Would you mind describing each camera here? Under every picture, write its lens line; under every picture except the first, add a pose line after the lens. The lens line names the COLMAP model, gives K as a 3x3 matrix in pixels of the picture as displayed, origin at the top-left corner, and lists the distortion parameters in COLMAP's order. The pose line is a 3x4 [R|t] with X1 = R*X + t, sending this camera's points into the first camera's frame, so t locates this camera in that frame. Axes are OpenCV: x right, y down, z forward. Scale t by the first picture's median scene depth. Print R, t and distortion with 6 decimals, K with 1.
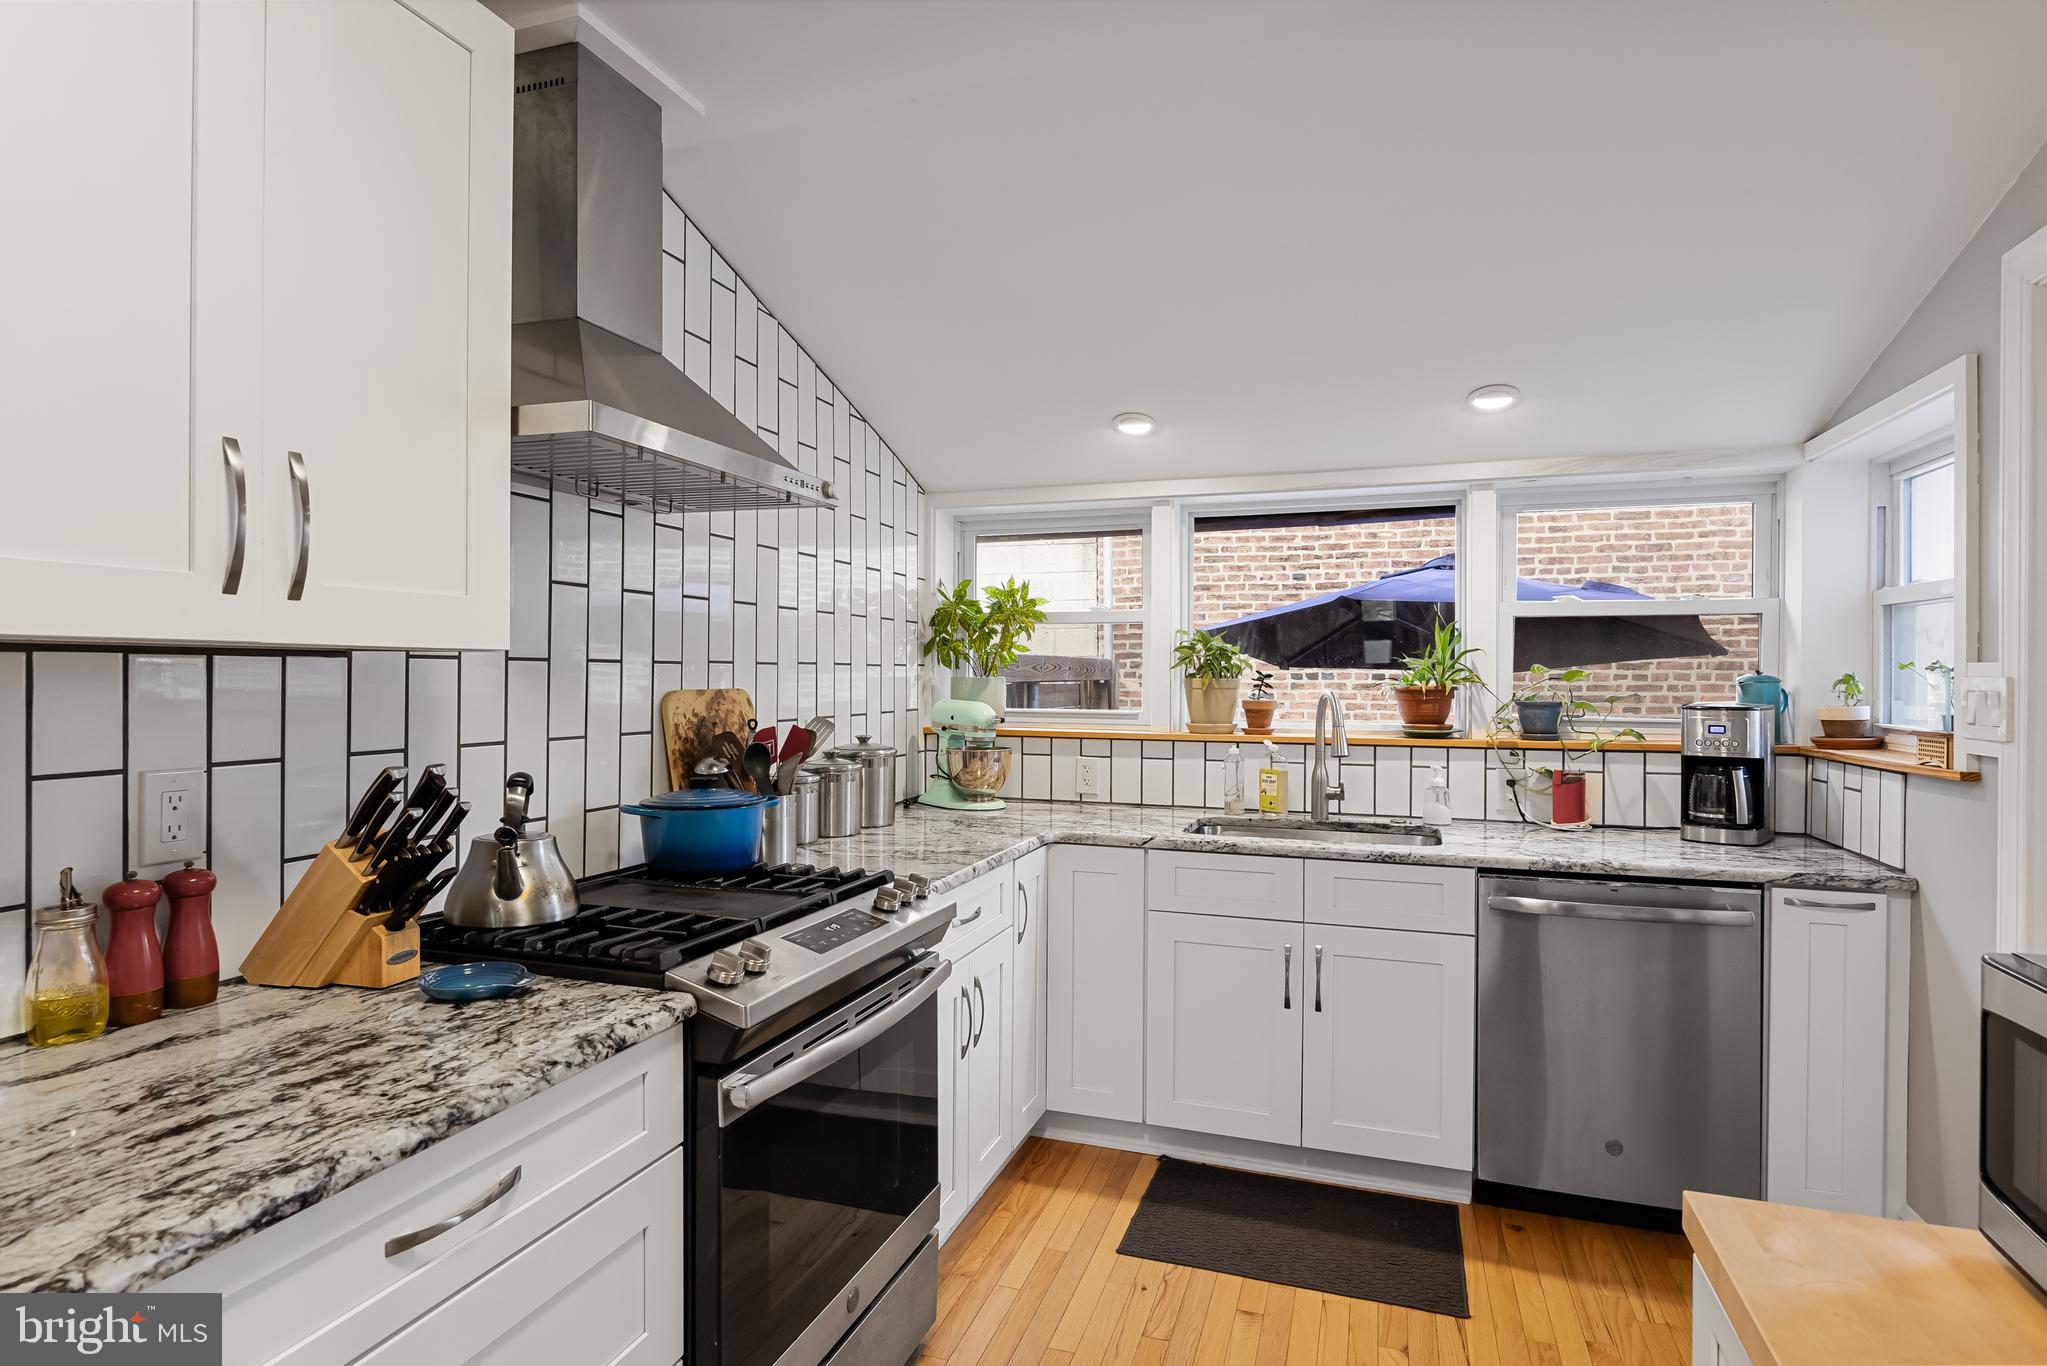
lens RADIAL K [[1071.1, 0, 1030.7], [0, 1071.1, 670.1], [0, 0, 1]] dist [-0.017454, 0.006489]
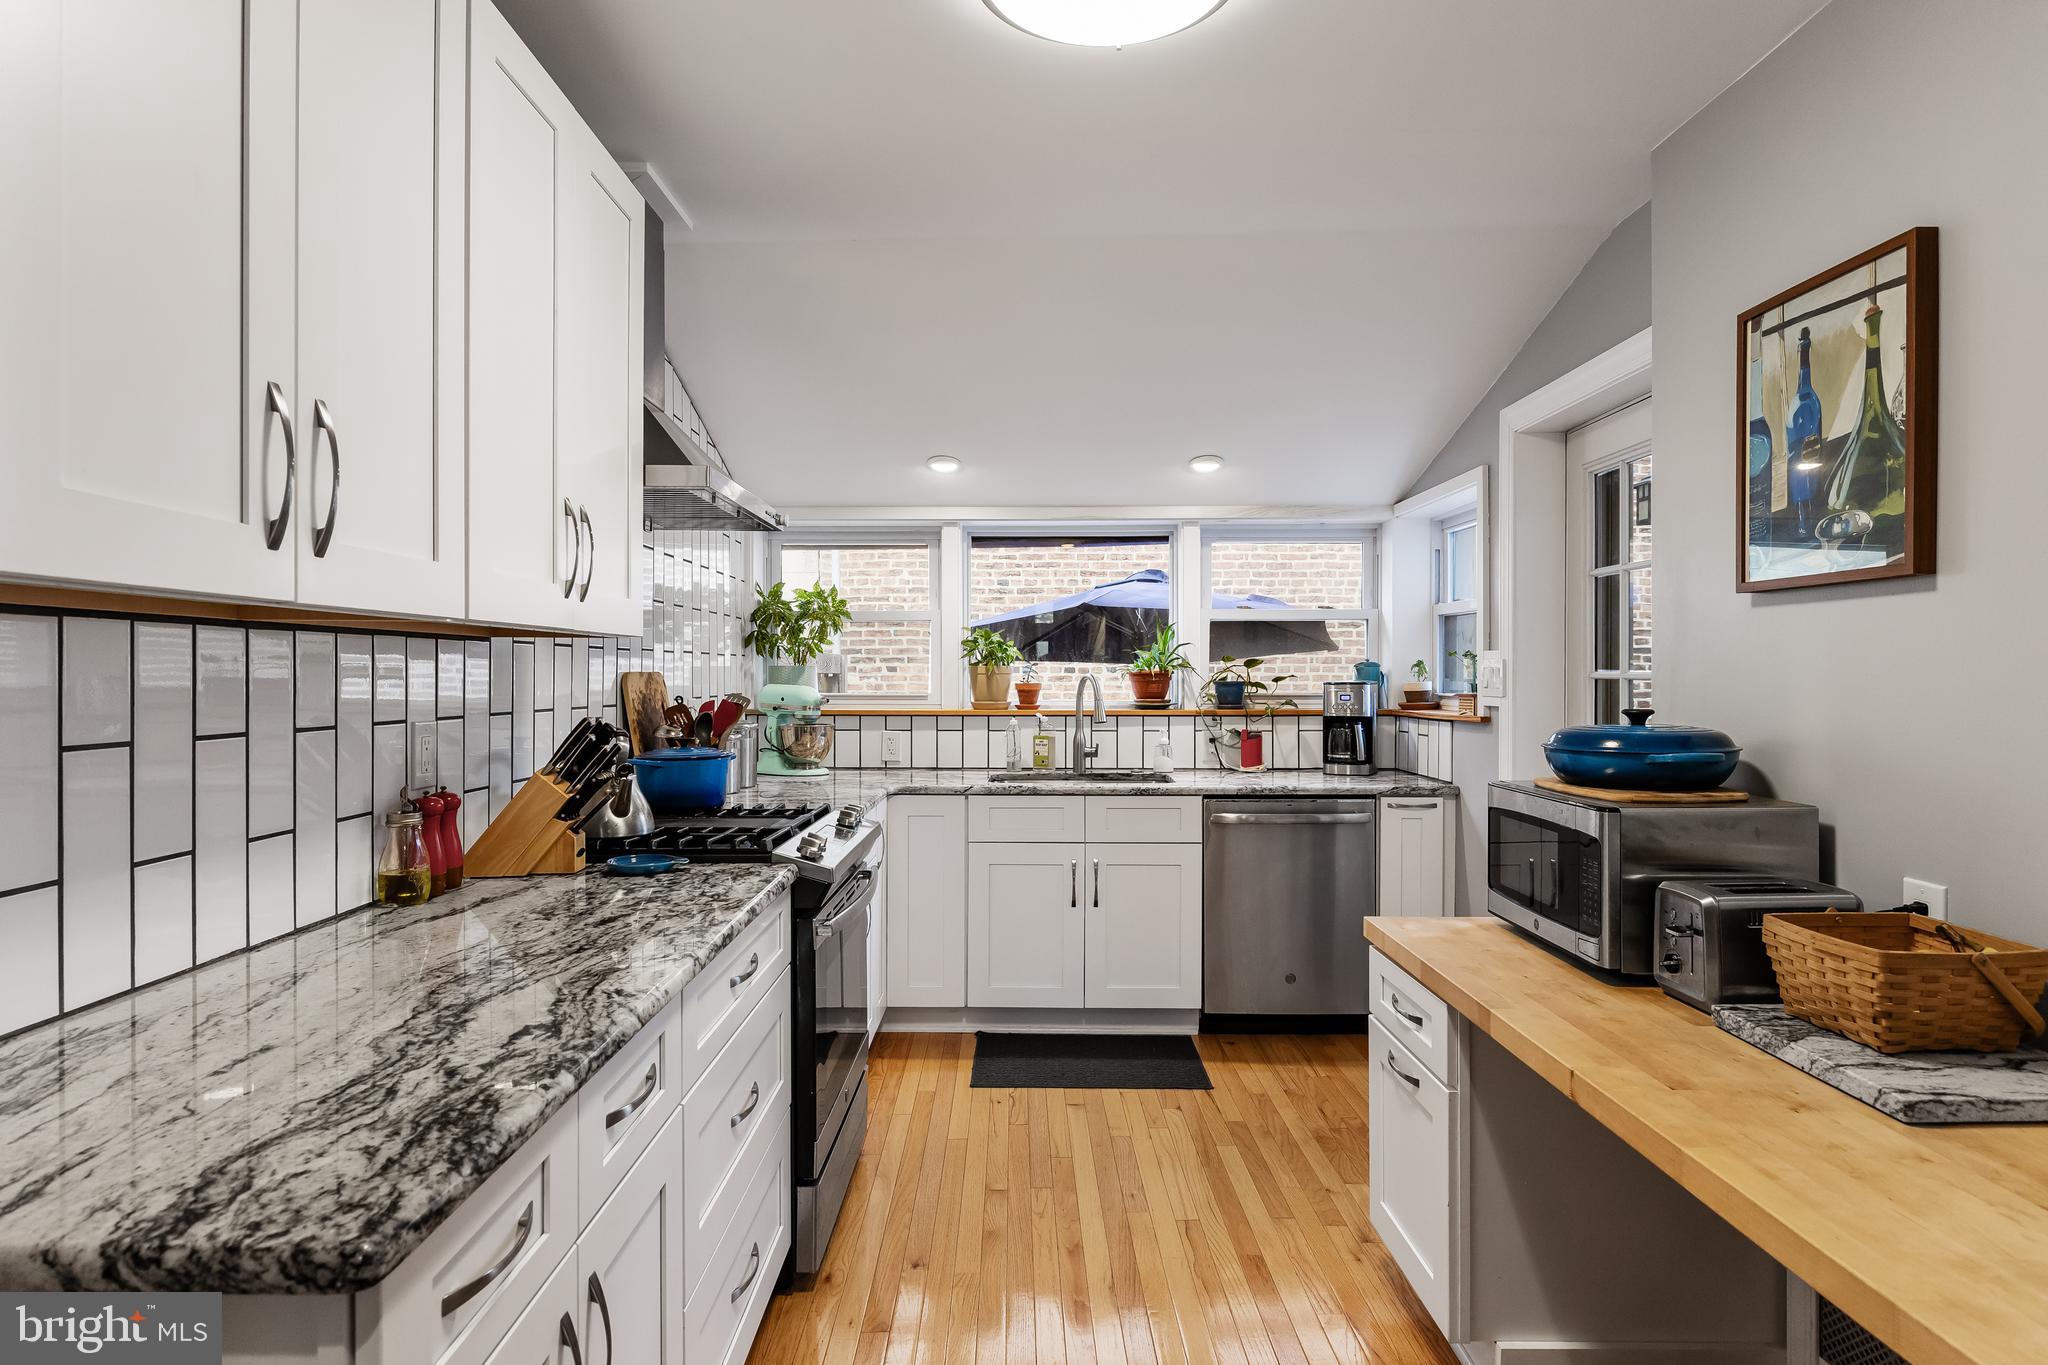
lens RADIAL K [[1126.9, 0, 1022.0], [0, 1126.9, 674.8], [0, 0, 1]] dist [-0.001100, -0.005844]
pose [[0.944953, -0.003527, 0.327187, -0.264896], [0.002503, 0.999991, 0.003549, 0.015520], [-0.327197, -0.002535, 0.944953, -0.301819]]
